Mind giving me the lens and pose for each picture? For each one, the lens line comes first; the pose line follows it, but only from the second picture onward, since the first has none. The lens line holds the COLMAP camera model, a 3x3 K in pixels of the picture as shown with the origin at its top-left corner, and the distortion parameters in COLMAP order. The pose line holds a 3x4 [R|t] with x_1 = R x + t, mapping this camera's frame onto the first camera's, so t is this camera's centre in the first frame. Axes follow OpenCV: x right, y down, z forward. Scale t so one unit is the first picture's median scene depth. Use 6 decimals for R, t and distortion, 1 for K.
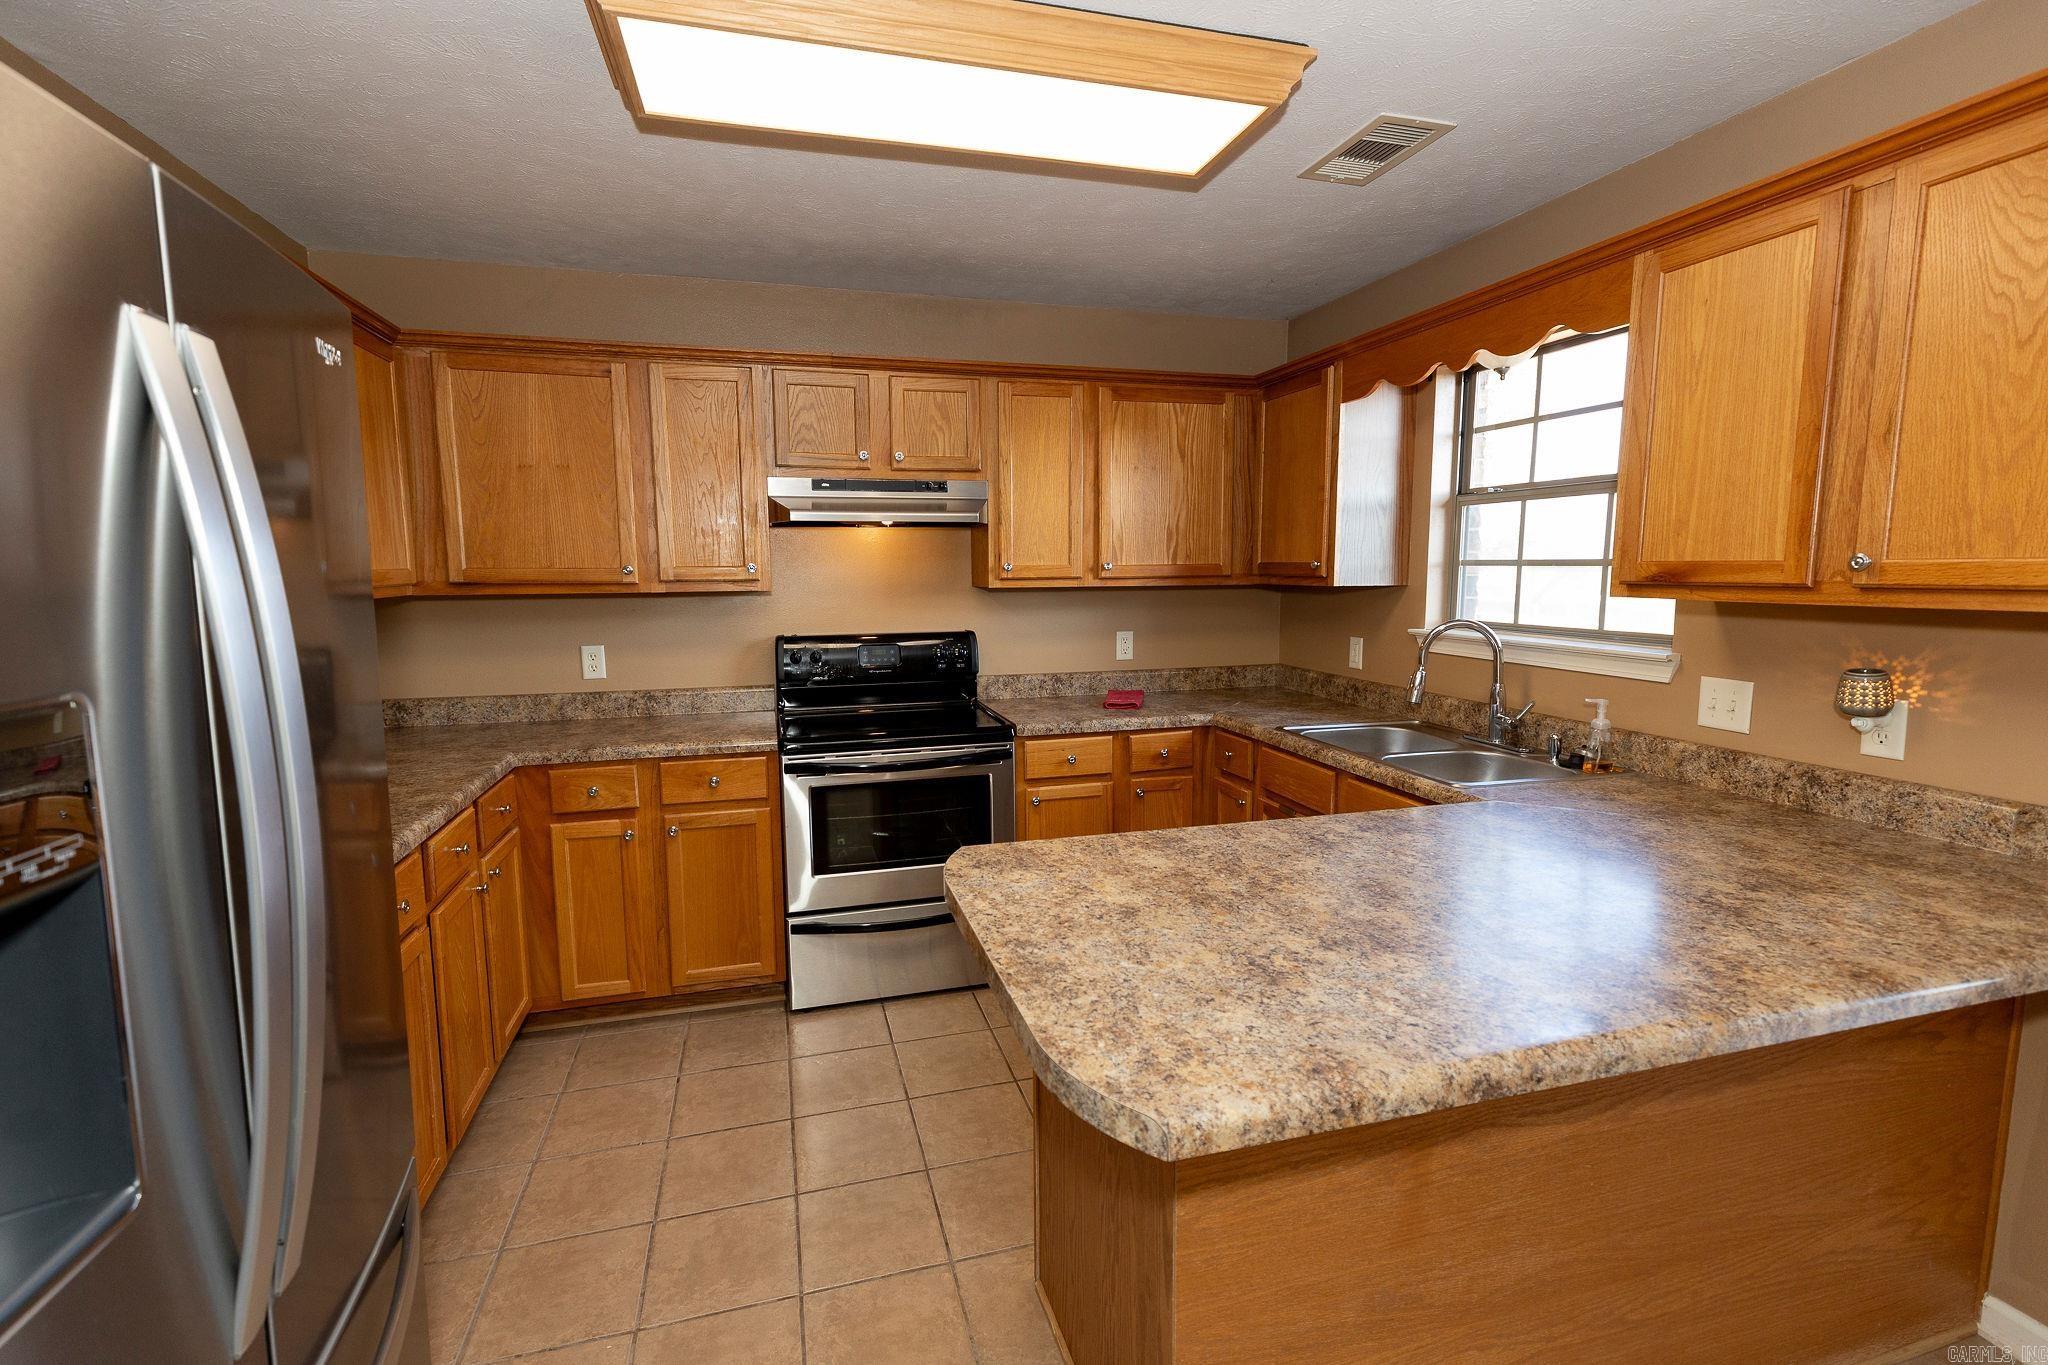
lens RADIAL K [[913.9, 0, 1036.7], [0, 913.9, 676.5], [0, 0, 1]] dist [0.000858, -0.000671]
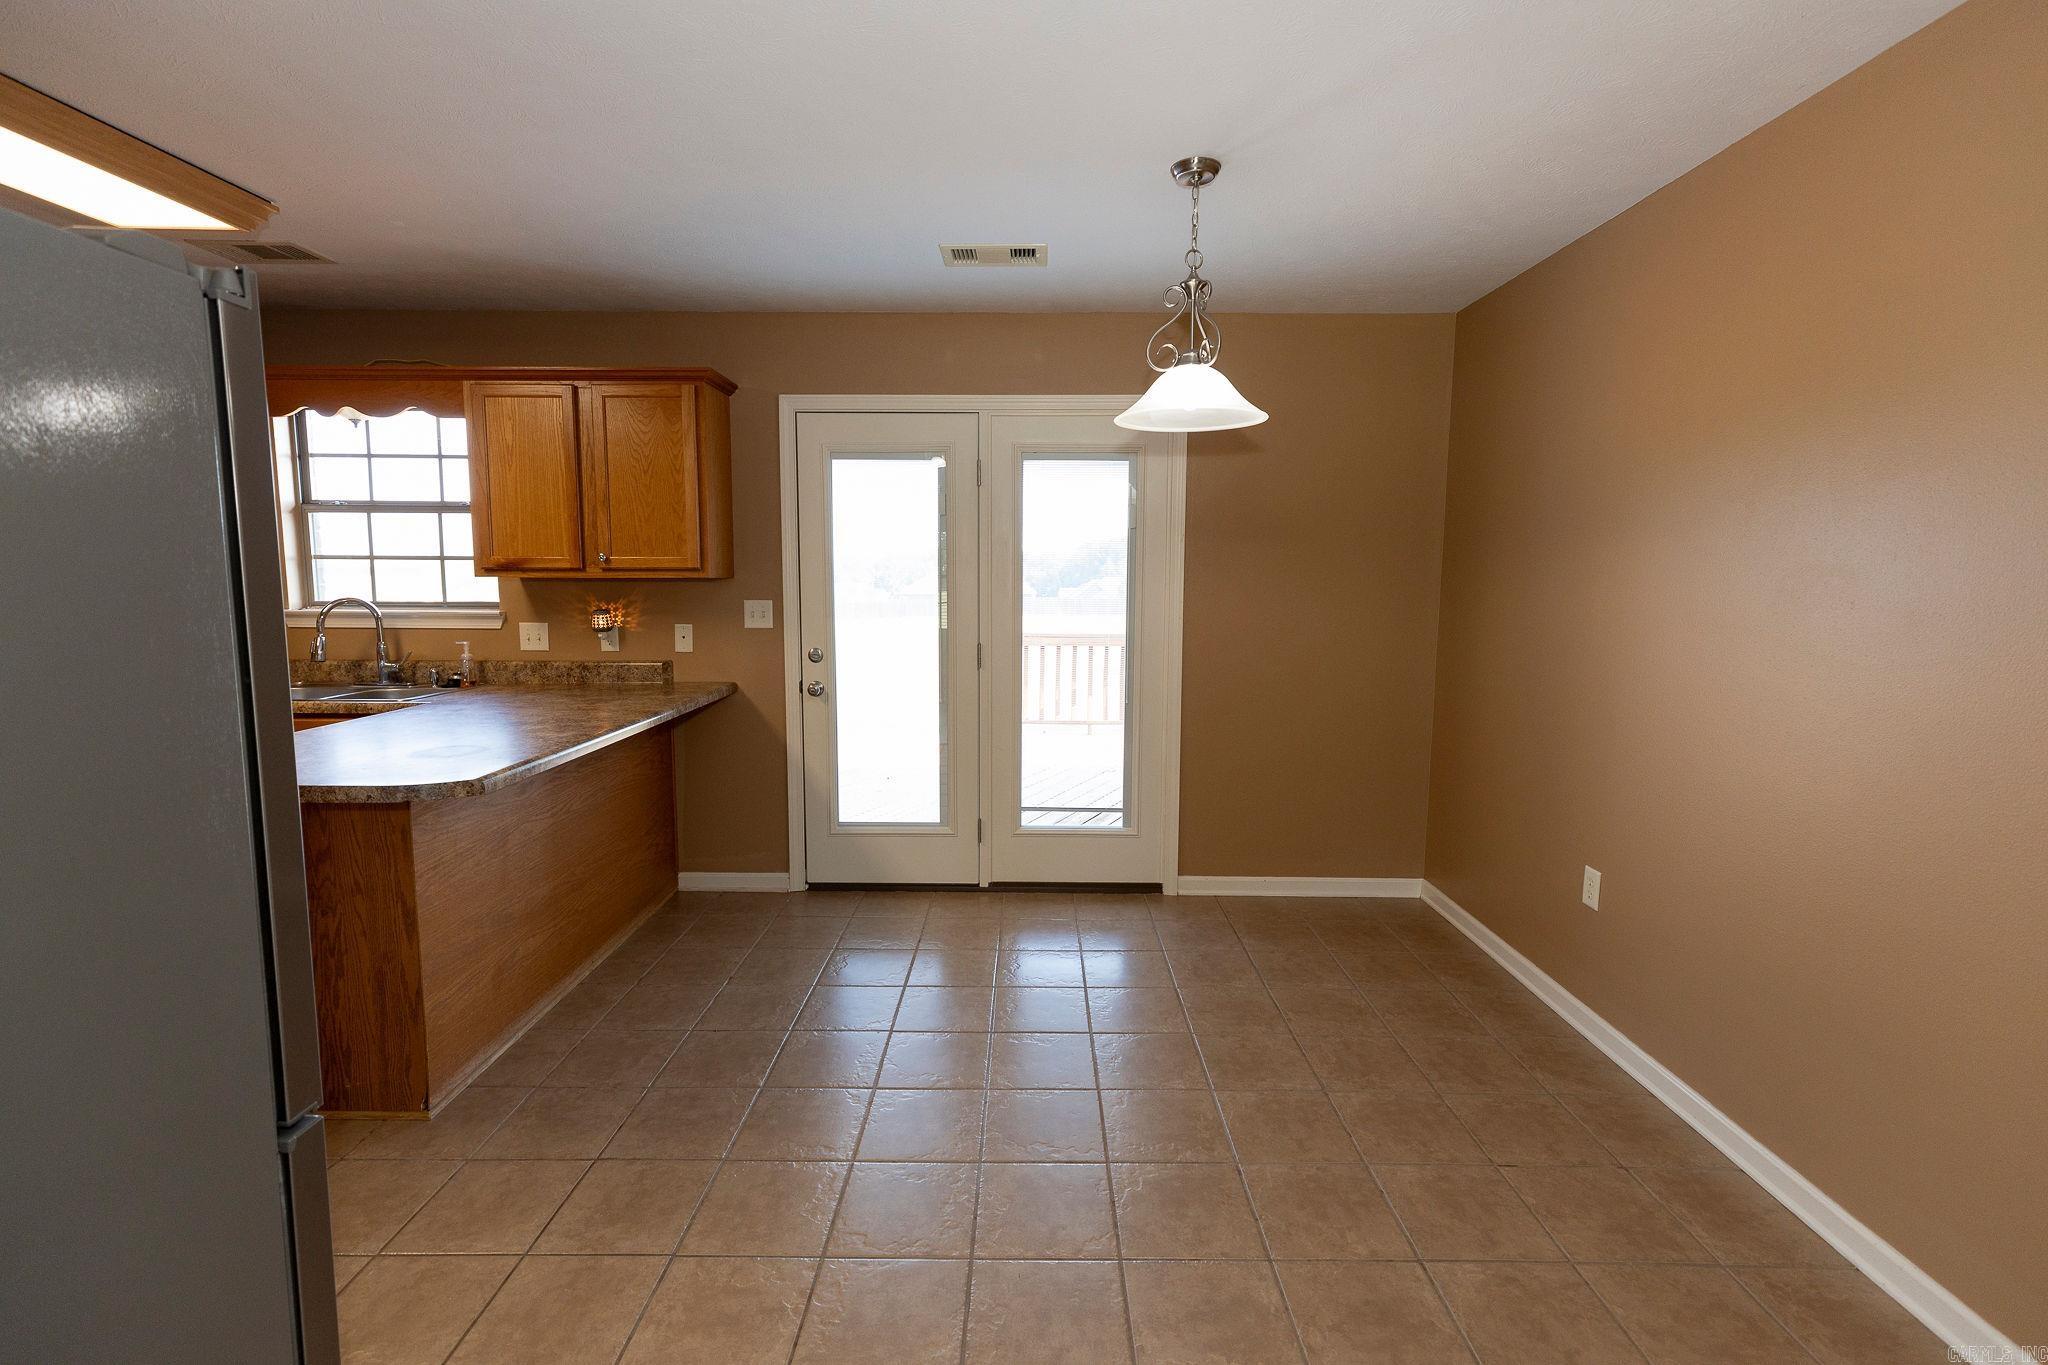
lens RADIAL K [[913.9, 0, 1036.7], [0, 913.9, 676.5], [0, 0, 1]] dist [0.000858, -0.000671]
pose [[0.272576, -0.101315, 0.956785, -0.729623], [0.110748, 0.991134, 0.073402, 0.087455], [-0.955739, 0.085955, 0.281380, -0.462750]]
